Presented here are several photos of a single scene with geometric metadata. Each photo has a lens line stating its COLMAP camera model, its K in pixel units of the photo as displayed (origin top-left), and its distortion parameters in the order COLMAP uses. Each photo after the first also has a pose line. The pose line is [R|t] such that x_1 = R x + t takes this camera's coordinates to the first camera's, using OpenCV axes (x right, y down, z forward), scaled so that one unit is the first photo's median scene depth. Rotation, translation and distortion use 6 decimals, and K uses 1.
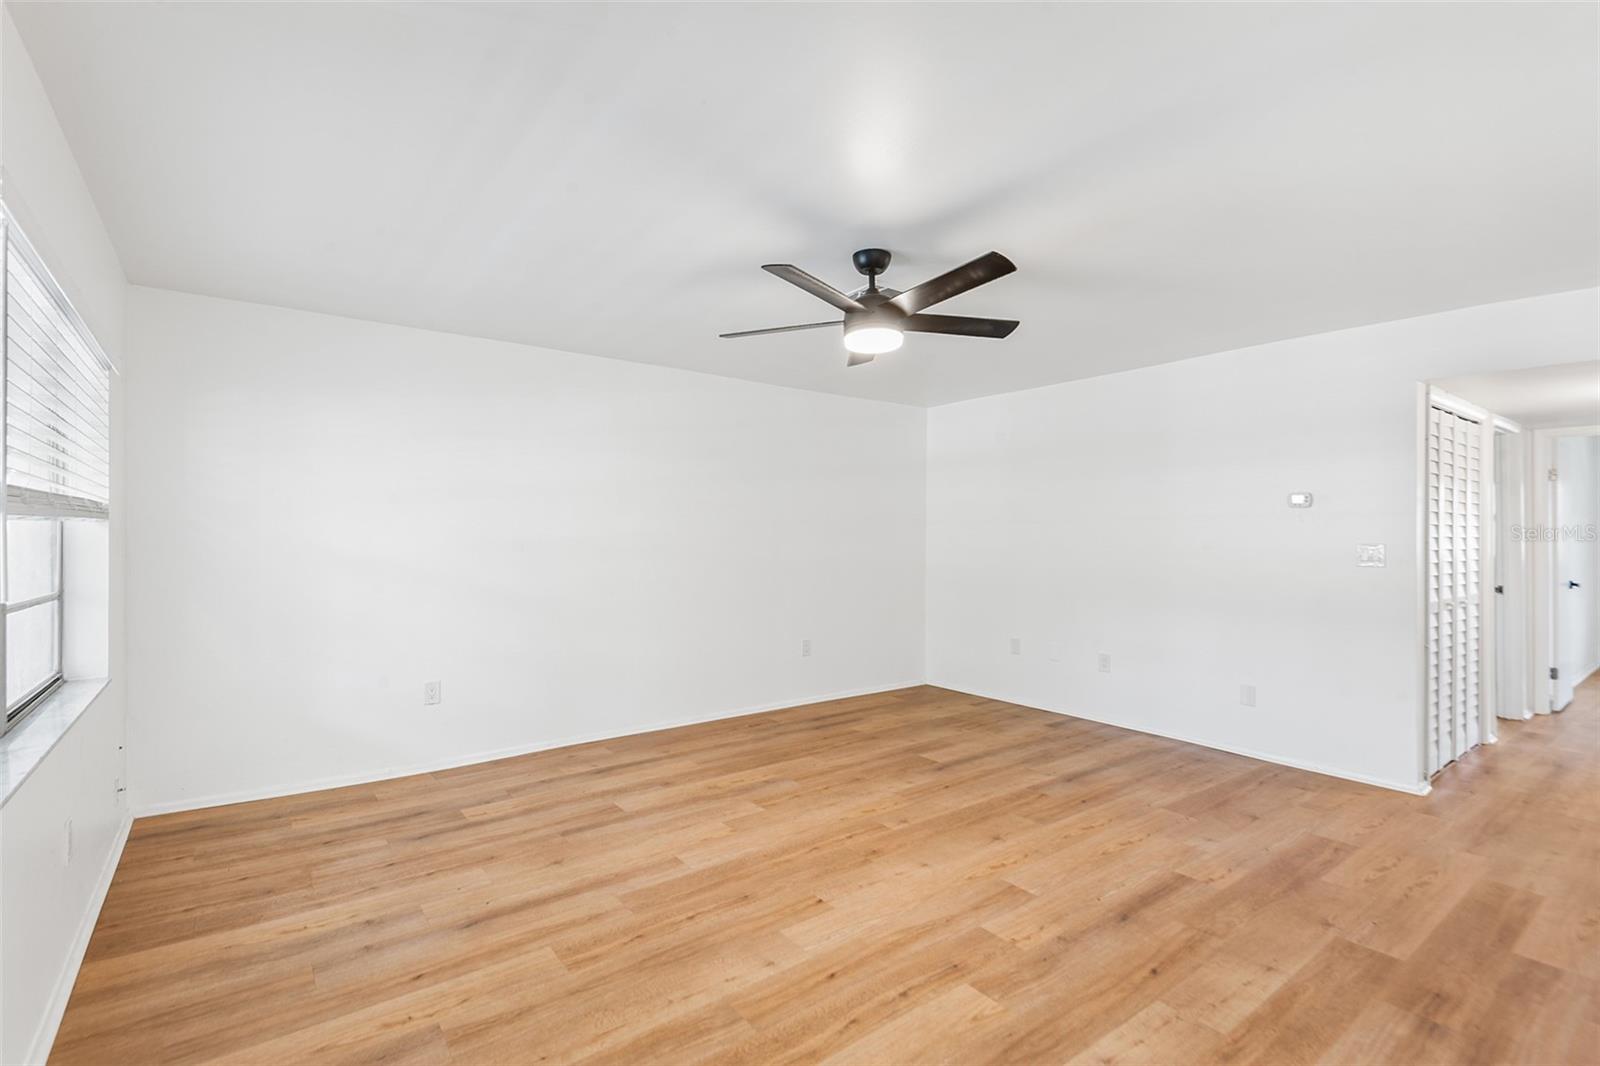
lens RADIAL K [[733.8, 0, 789.2], [0, 733.8, 538.8], [0, 0, 1]] dist [0.052499, -0.031679]
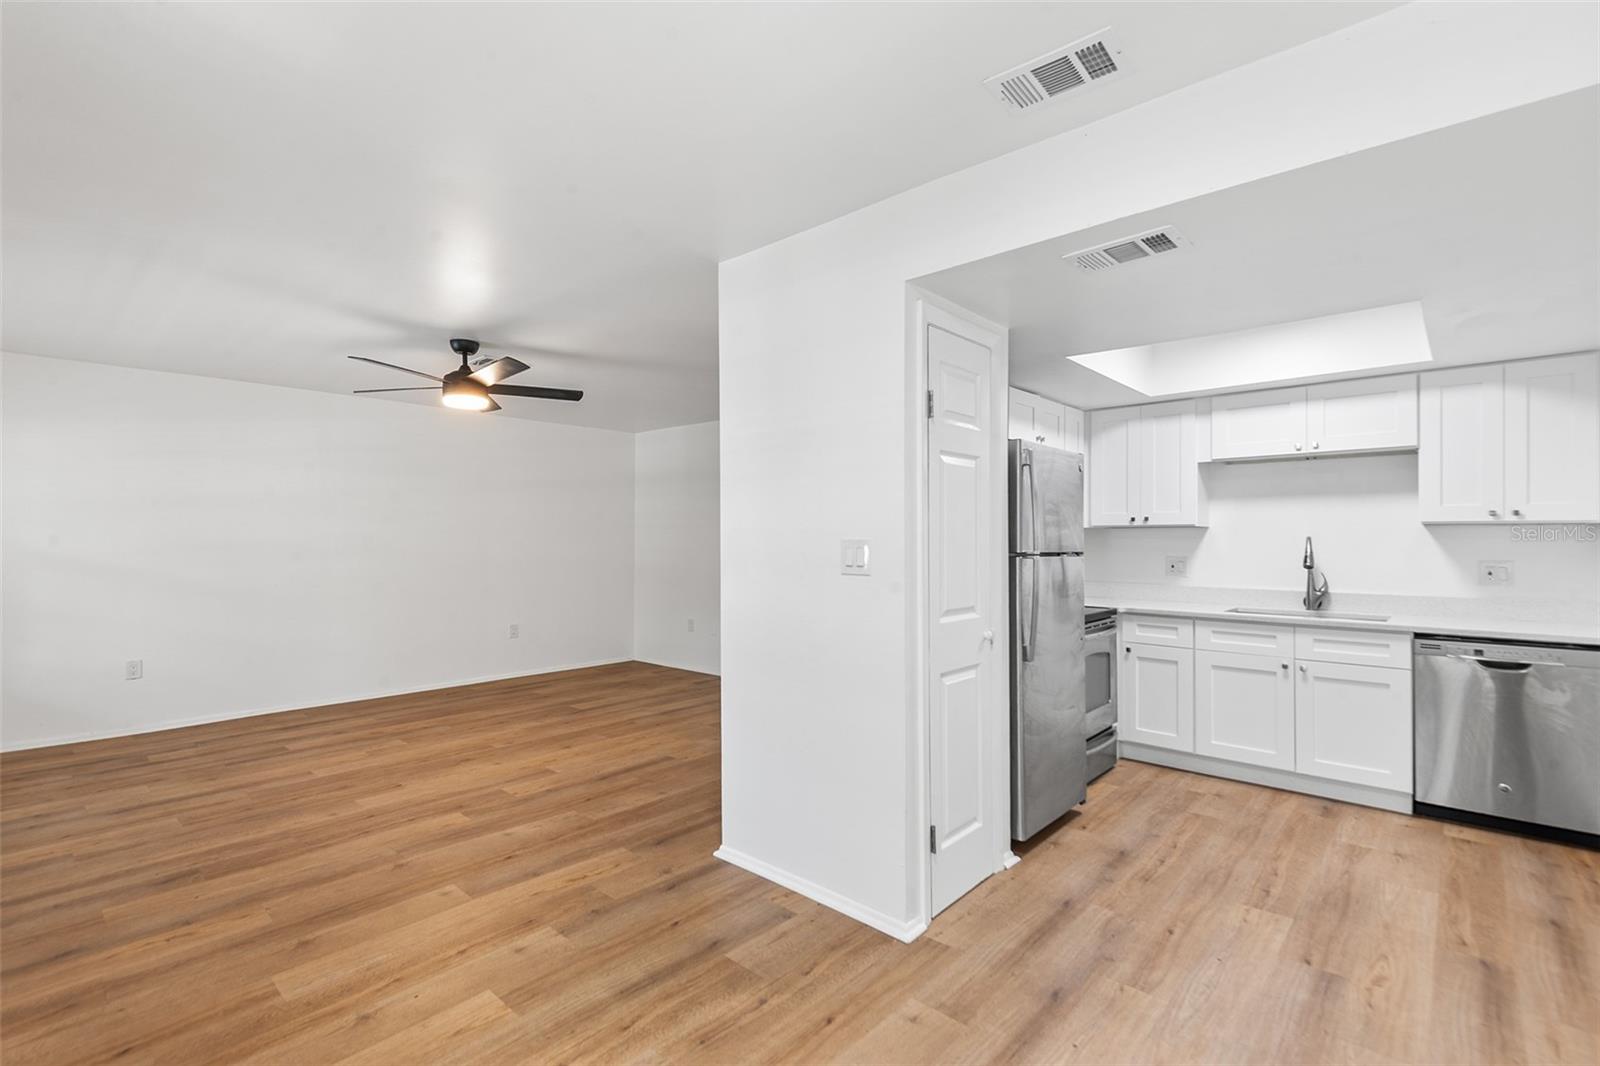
lens RADIAL K [[739.1, 0, 786.3], [0, 739.1, 533.1], [0, 0, 1]] dist [0.030094, -0.014032]
pose [[0.984200, -0.004075, 0.177012, 0.407862], [0.006094, 0.999922, -0.010861, 0.005389], [-0.176954, 0.011768, 0.984149, -0.457388]]
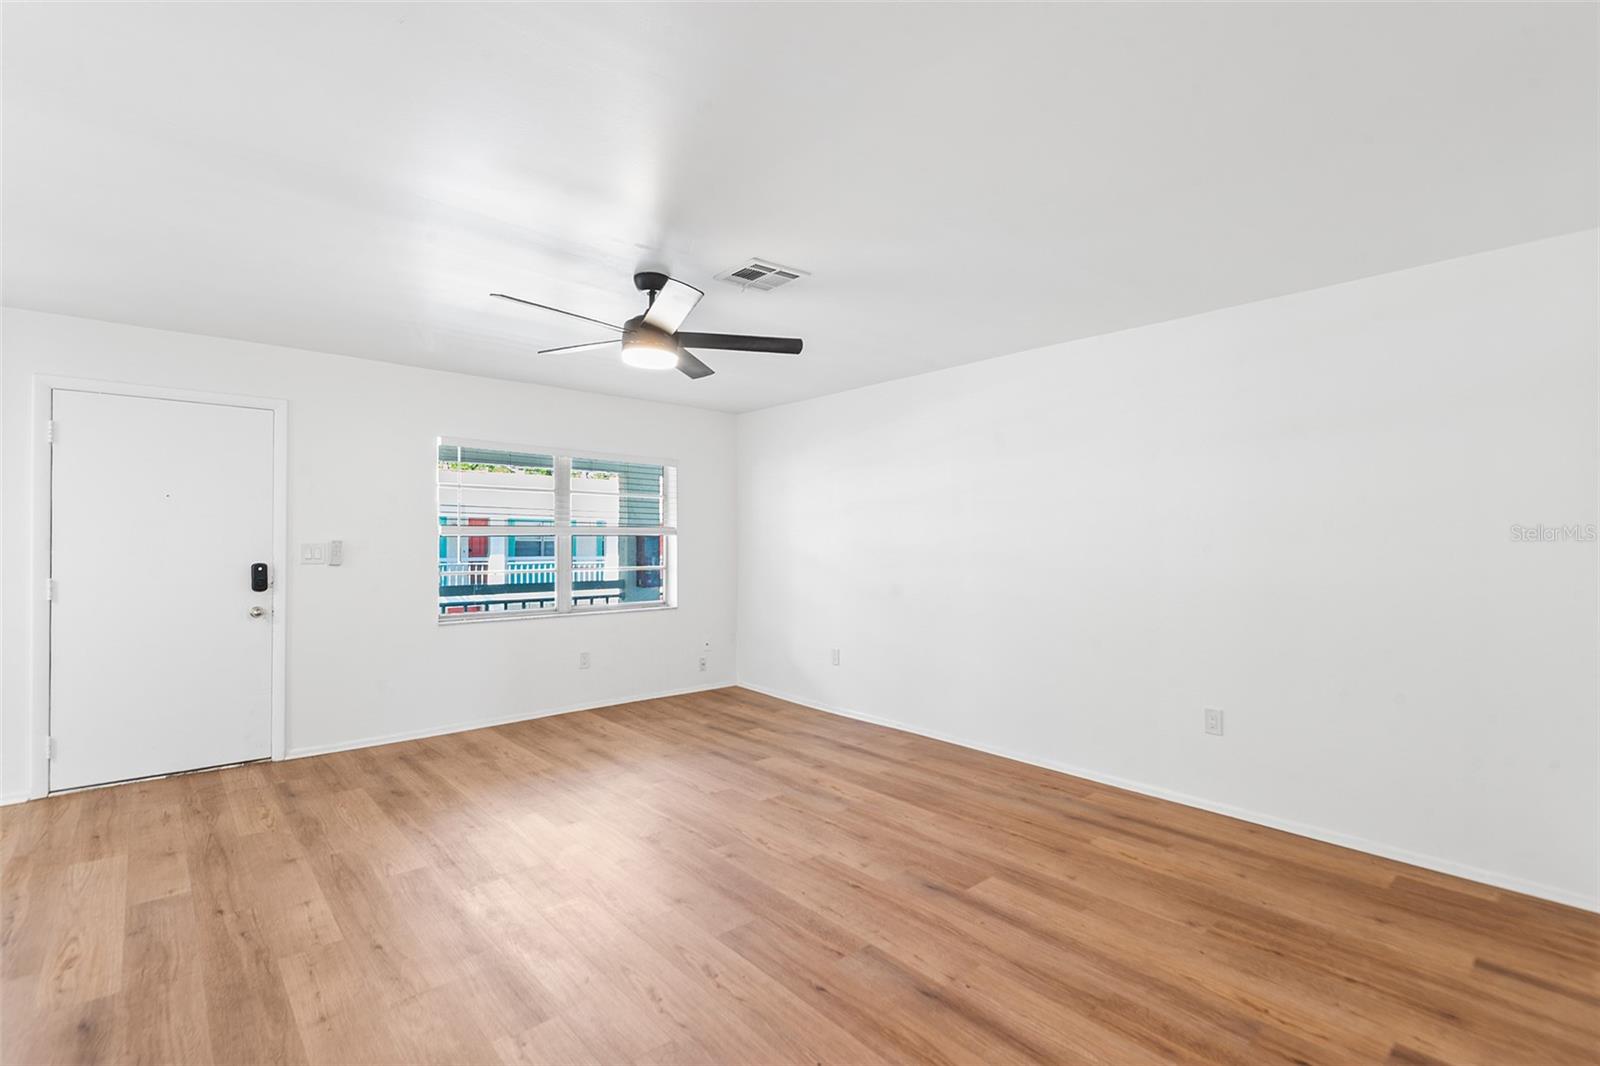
lens RADIAL K [[733.8, 0, 789.2], [0, 733.8, 538.8], [0, 0, 1]] dist [0.052499, -0.031679]
pose [[0.064097, -0.008340, -0.997909, 1.030566], [-0.005011, 0.999950, -0.008679, 0.002448], [0.997931, 0.005557, 0.064052, 0.978295]]
